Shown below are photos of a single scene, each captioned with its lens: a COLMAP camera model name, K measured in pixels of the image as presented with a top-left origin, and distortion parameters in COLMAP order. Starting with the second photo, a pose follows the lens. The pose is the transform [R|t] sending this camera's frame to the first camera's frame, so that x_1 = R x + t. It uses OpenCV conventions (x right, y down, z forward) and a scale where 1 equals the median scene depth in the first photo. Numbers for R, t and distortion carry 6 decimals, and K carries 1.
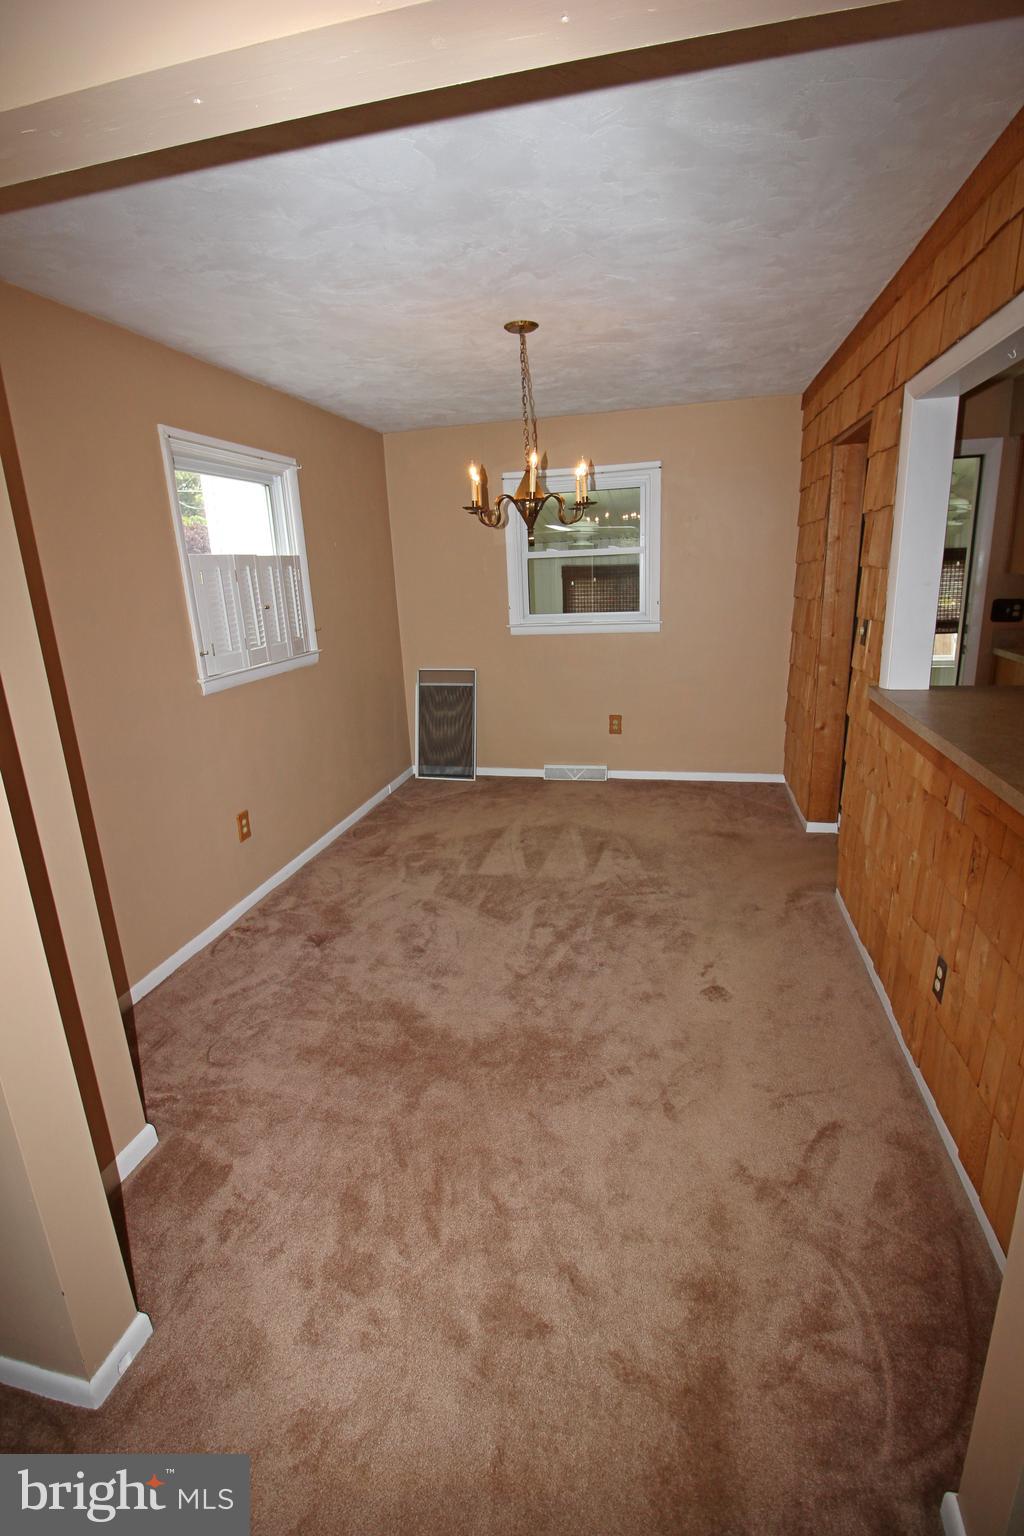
lens RADIAL K [[726.3, 0, 515.8], [0, 726.3, 761.6], [0, 0, 1]] dist [-0.006015, -0.002798]
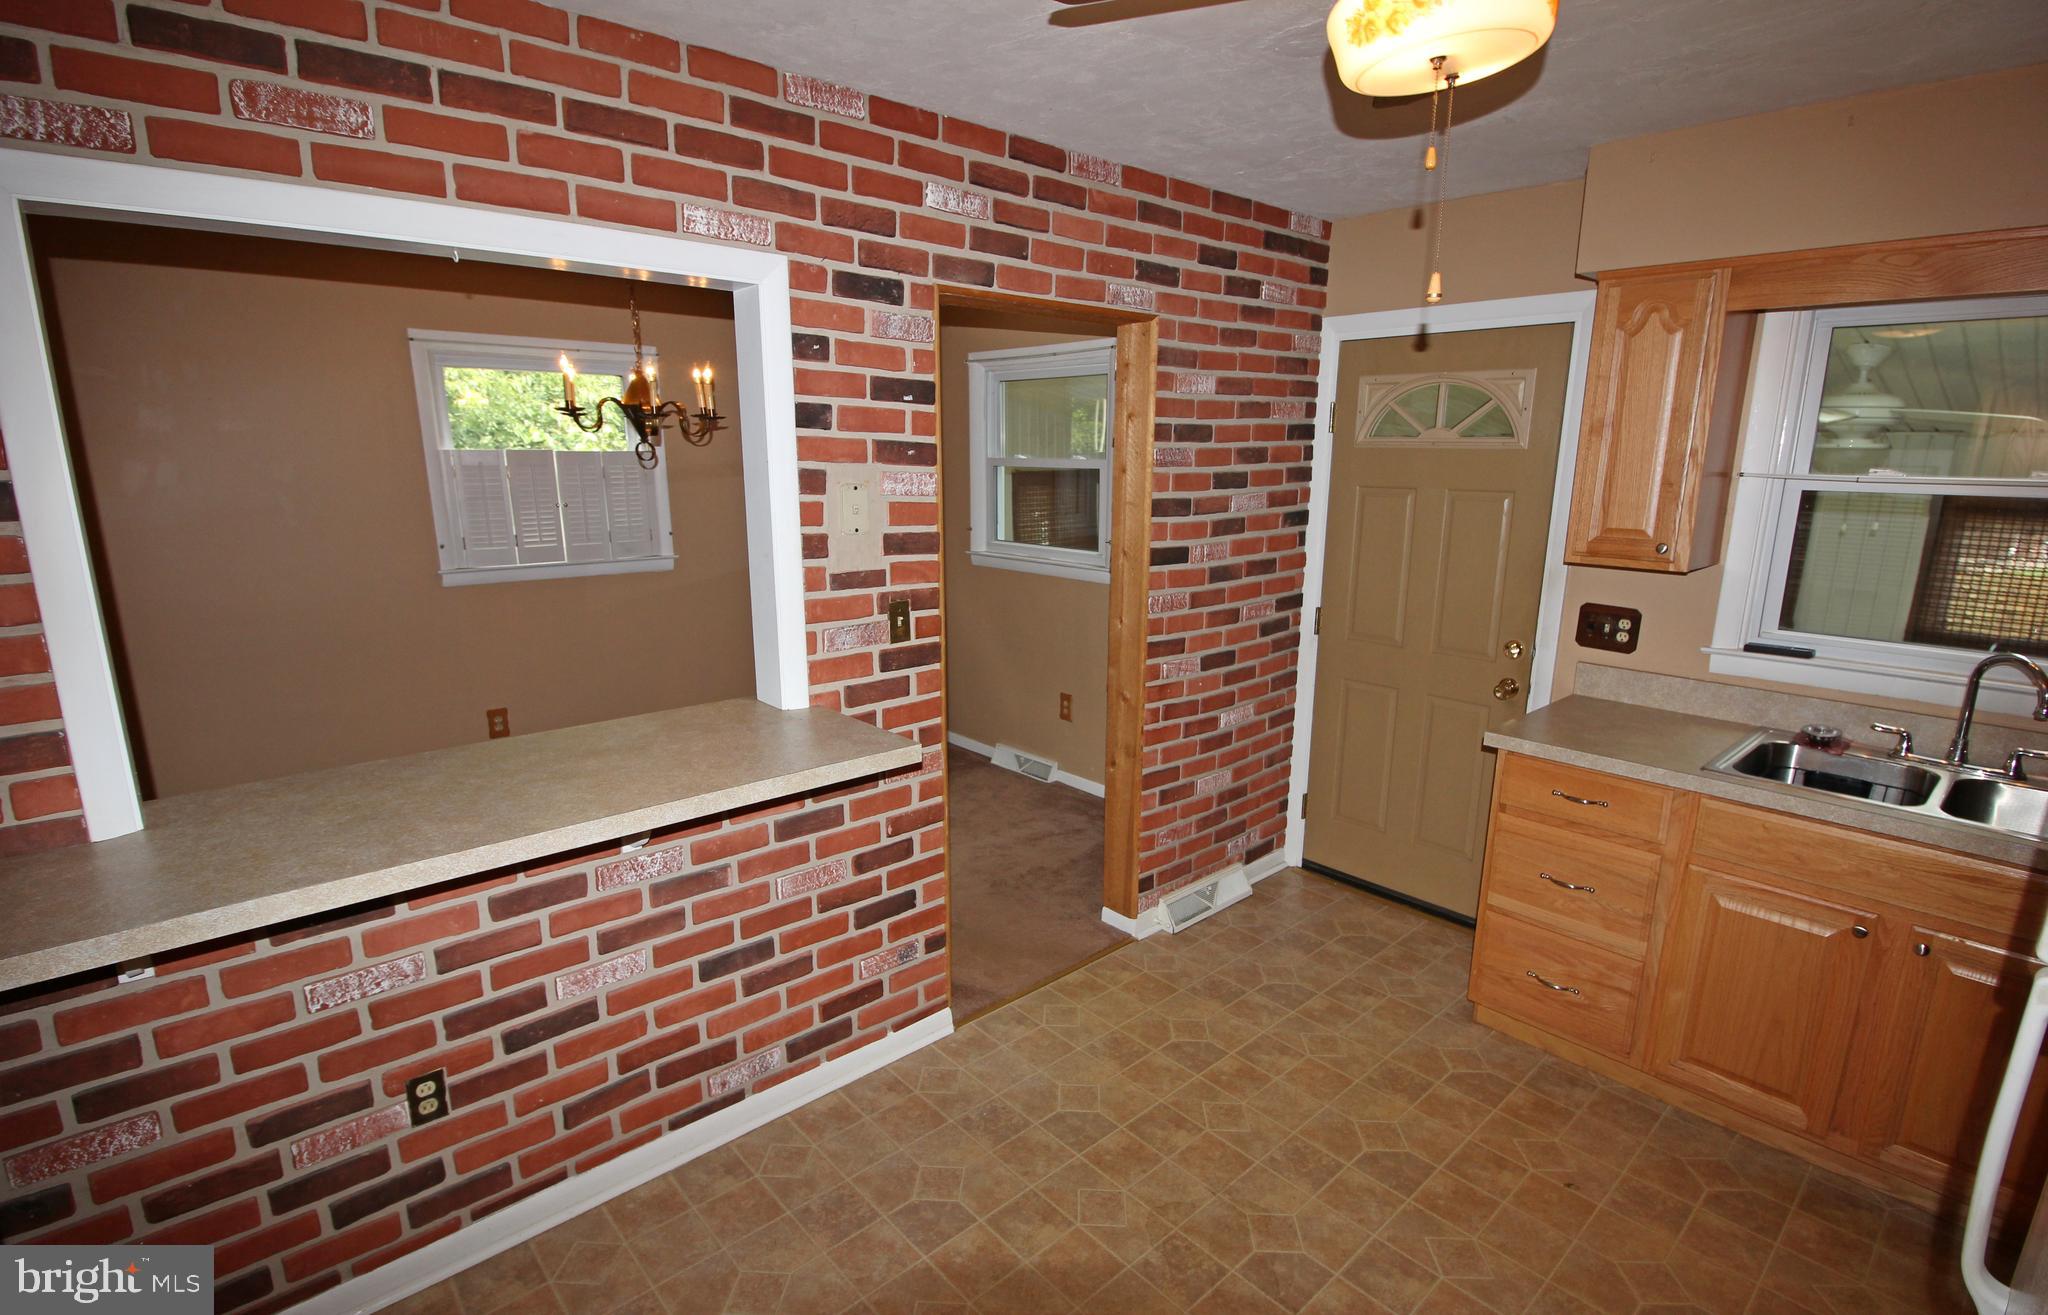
lens RADIAL K [[974.1, 0, 1035.0], [0, 974.1, 686.0], [0, 0, 1]] dist [-0.029811, -0.000510]
pose [[0.820524, 0.181853, -0.541913, 0.861633], [-0.193615, 0.980422, 0.035848, -0.138437], [0.537823, 0.075508, 0.839670, 0.271546]]
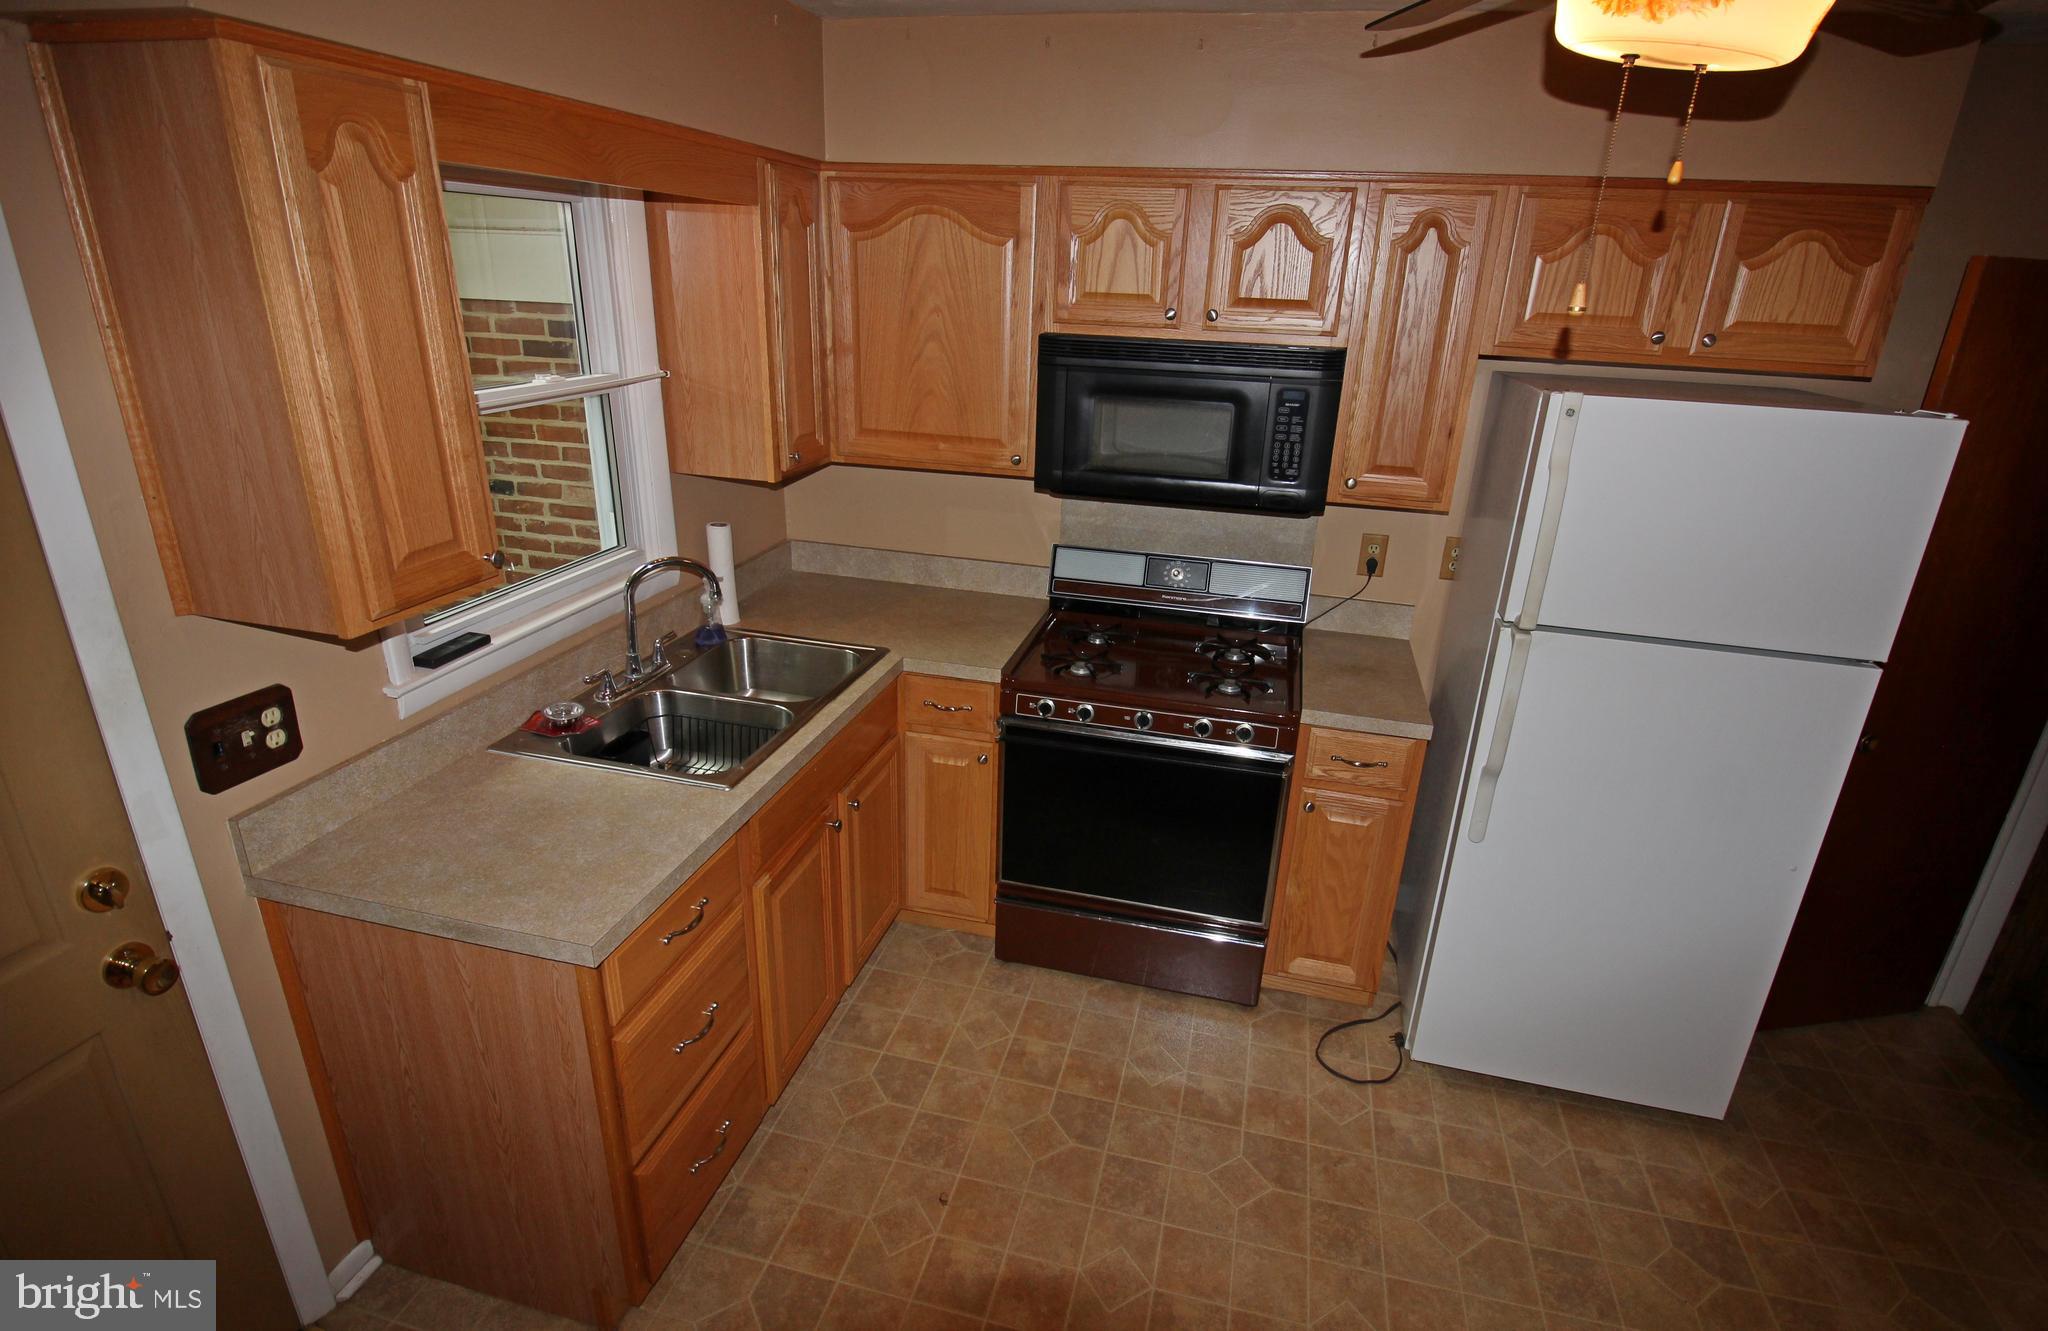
lens RADIAL K [[1009.2, 0, 1028.3], [0, 1009.2, 671.4], [0, 0, 1]] dist [-0.009578, -0.000571]
pose [[0.010515, -0.324720, 0.945752, 0.410030], [0.232654, 0.920642, 0.313512, -0.332785], [-0.972503, 0.216736, 0.085228, 0.816391]]
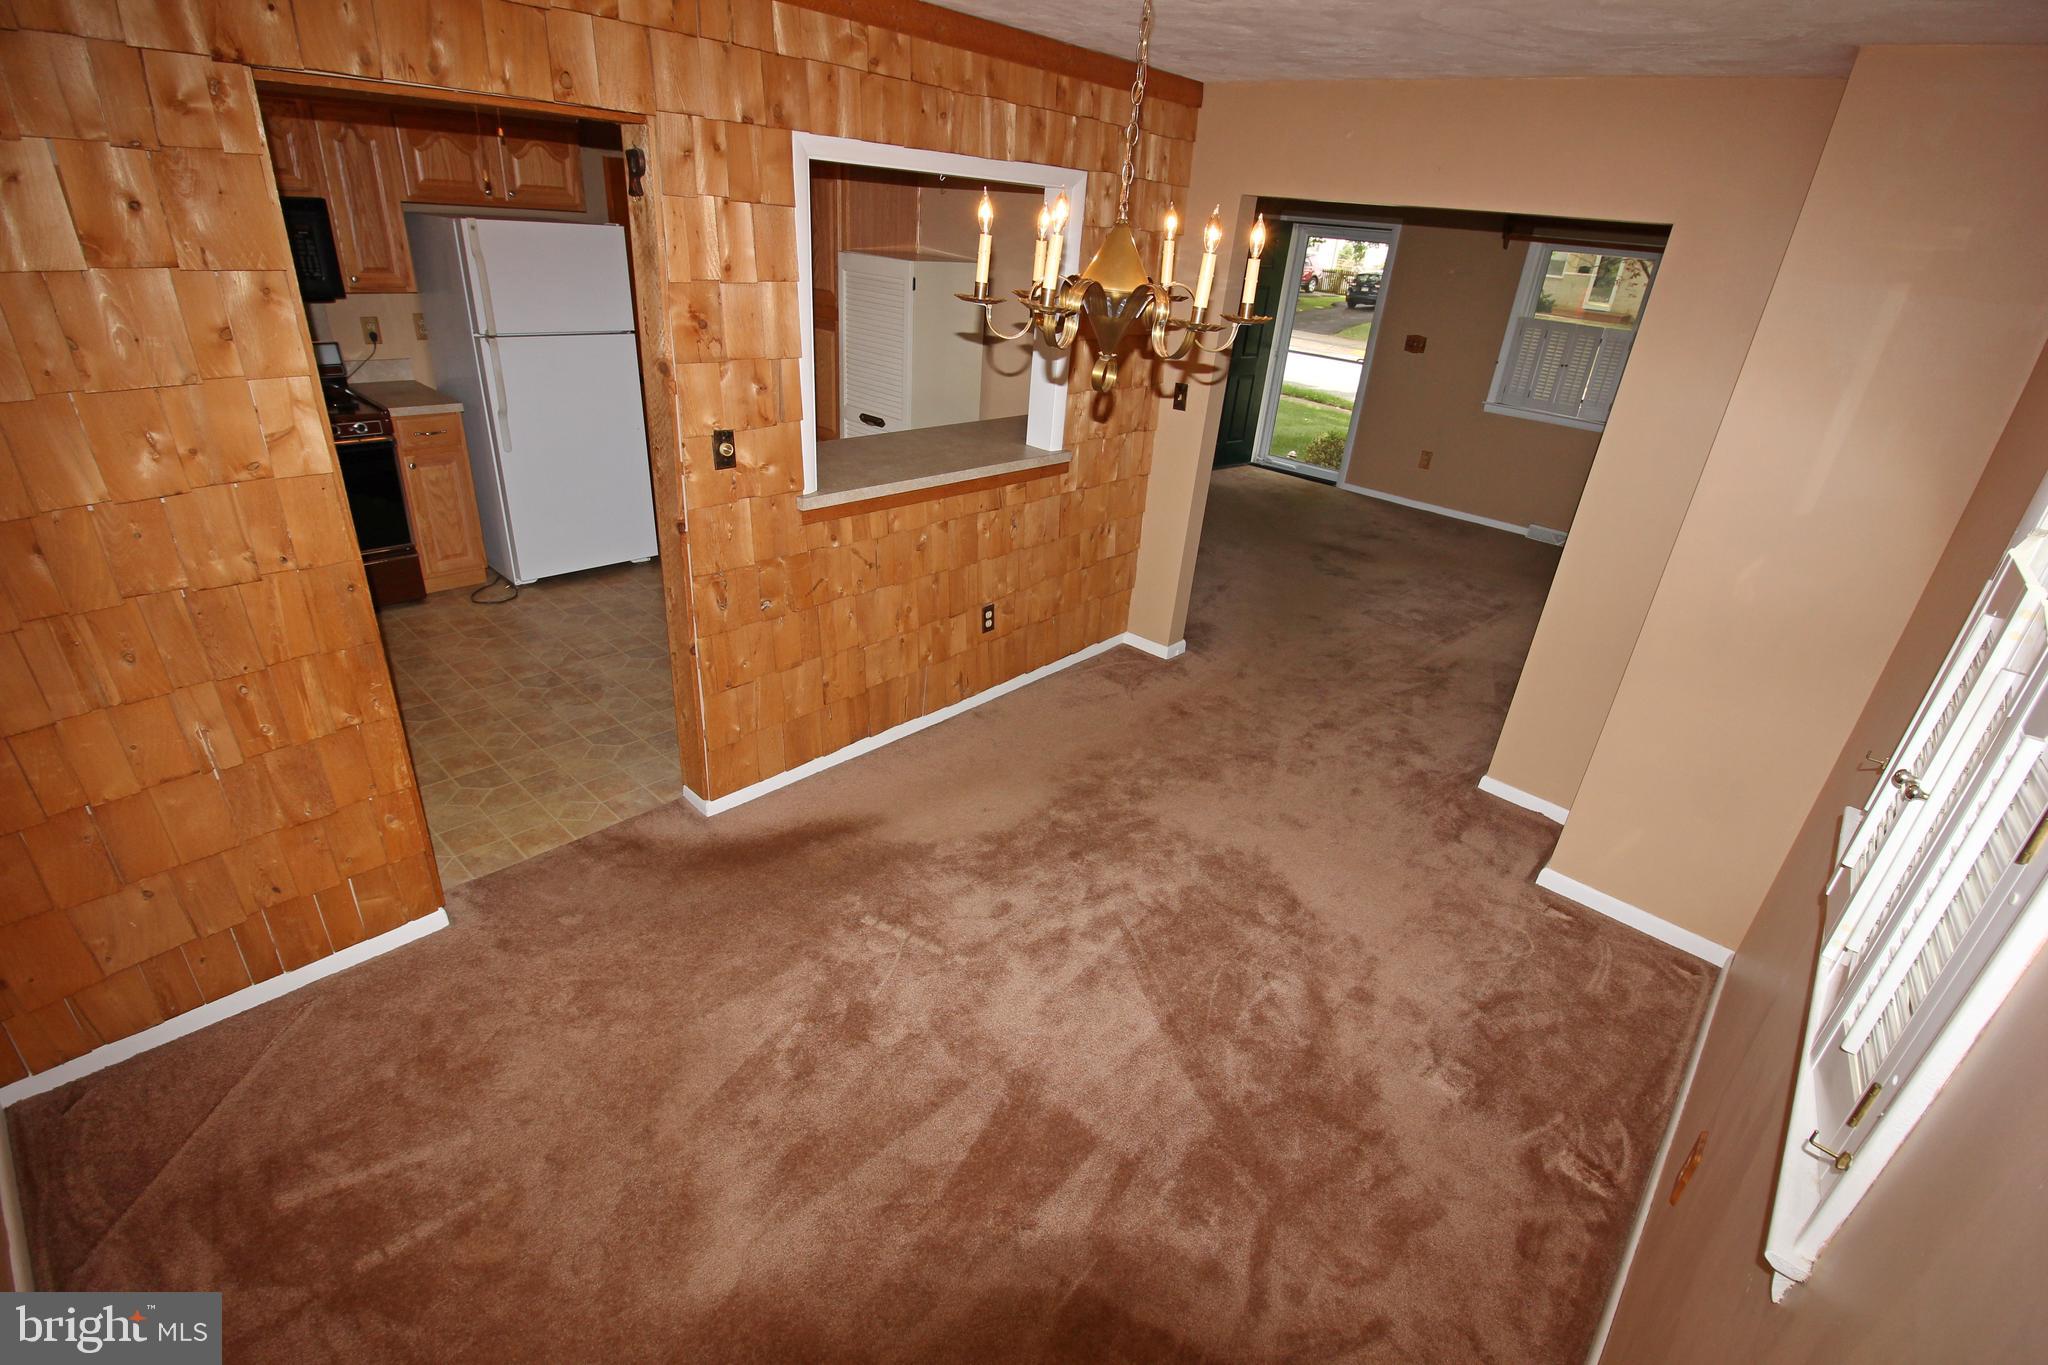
lens RADIAL K [[968.3, 0, 1027.6], [0, 968.3, 677.6], [0, 0, 1]] dist [-0.006015, -0.002798]
pose [[-0.871966, -0.236377, 0.428720, -0.192386], [0.090642, 0.782625, 0.615859, -0.445640], [-0.481102, 0.575868, -0.660997, 1.276018]]
